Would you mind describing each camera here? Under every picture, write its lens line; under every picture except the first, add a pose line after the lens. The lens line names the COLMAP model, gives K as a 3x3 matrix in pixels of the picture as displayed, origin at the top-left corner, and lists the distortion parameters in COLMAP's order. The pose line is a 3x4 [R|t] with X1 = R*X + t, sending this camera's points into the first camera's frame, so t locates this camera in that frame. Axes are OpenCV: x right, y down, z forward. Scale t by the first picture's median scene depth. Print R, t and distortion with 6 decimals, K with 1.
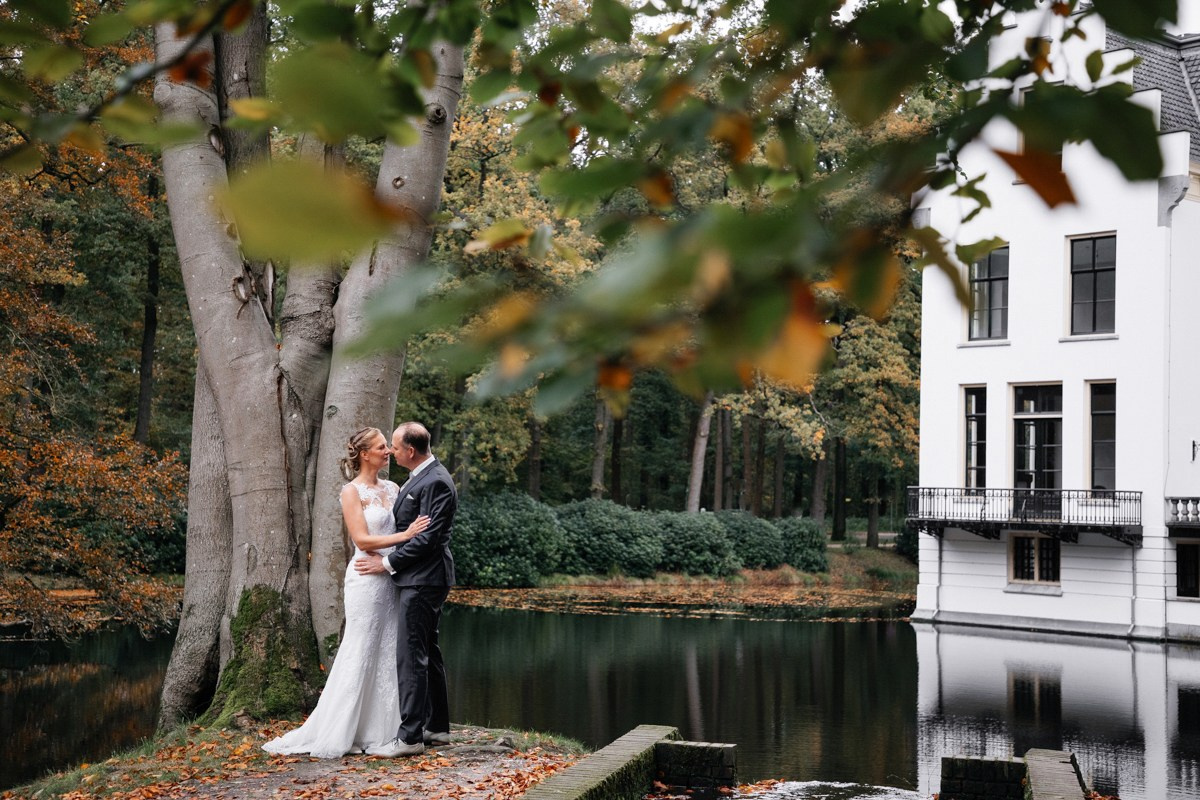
lens RADIAL K [[1876.0, 0, 600.0], [0, 1876.0, 400.0], [0, 0, 1]] dist [0.275707, -0.022027]
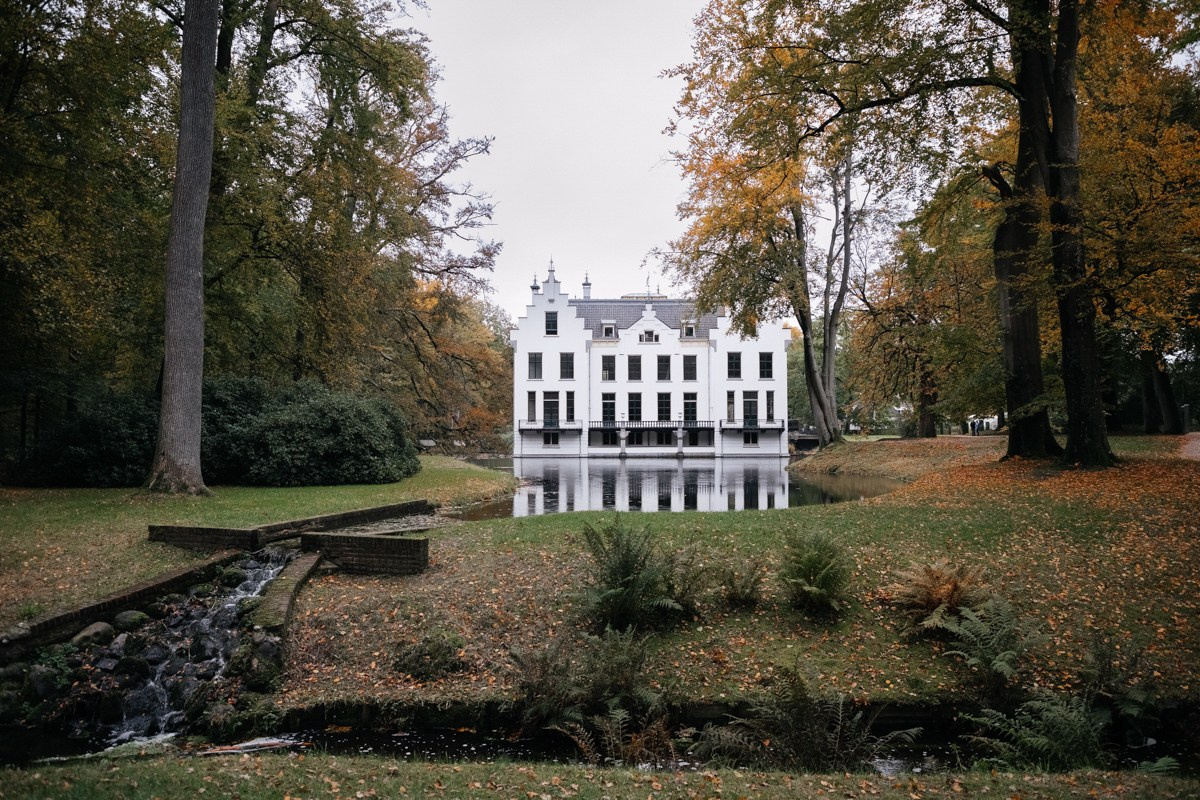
lens RADIAL K [[858.1, 0, 593.2], [0, 858.1, 398.6], [0, 0, 1]] dist [-0.064792, 0.049083]
pose [[0.707825, 0.009651, 0.706322, -0.885872], [-0.022764, 0.999699, 0.009153, -0.011896], [-0.706021, -0.022557, 0.707831, -0.240522]]
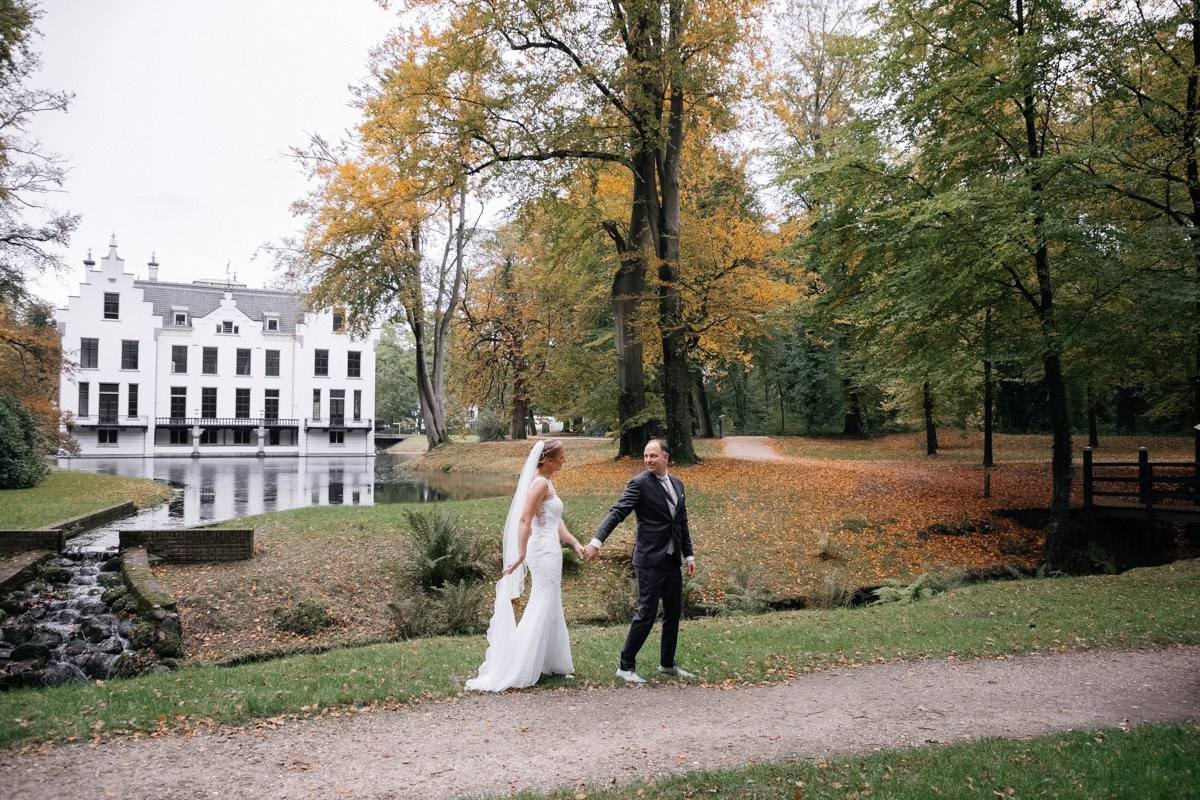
lens RADIAL K [[893.0, 0, 600.0], [0, 893.0, 404.2], [0, 0, 1]] dist [-0.044877, 0.043959]
pose [[0.272808, 0.014628, 0.961957, -0.994786], [-0.052775, 0.998606, -0.000219, -0.016346], [-0.960620, -0.050708, 0.273200, -0.227581]]
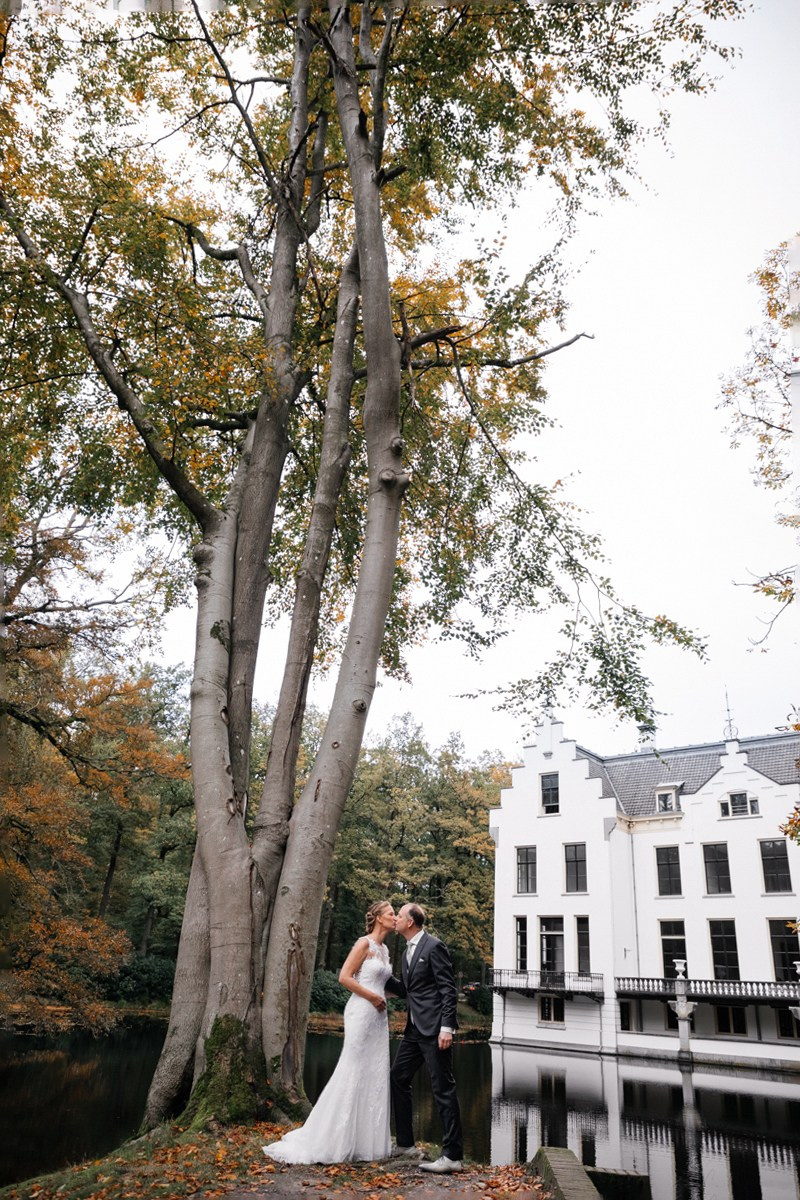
lens RADIAL K [[829.2, 0, 398.9], [0, 829.2, 601.6], [0, 0, 1]] dist [-0.067821, 0.042991]
pose [[0.994016, 0.075391, 0.079050, -0.028976], [-0.041348, 0.929486, -0.366532, 0.006732], [-0.101109, 0.361070, 0.927041, 0.073089]]
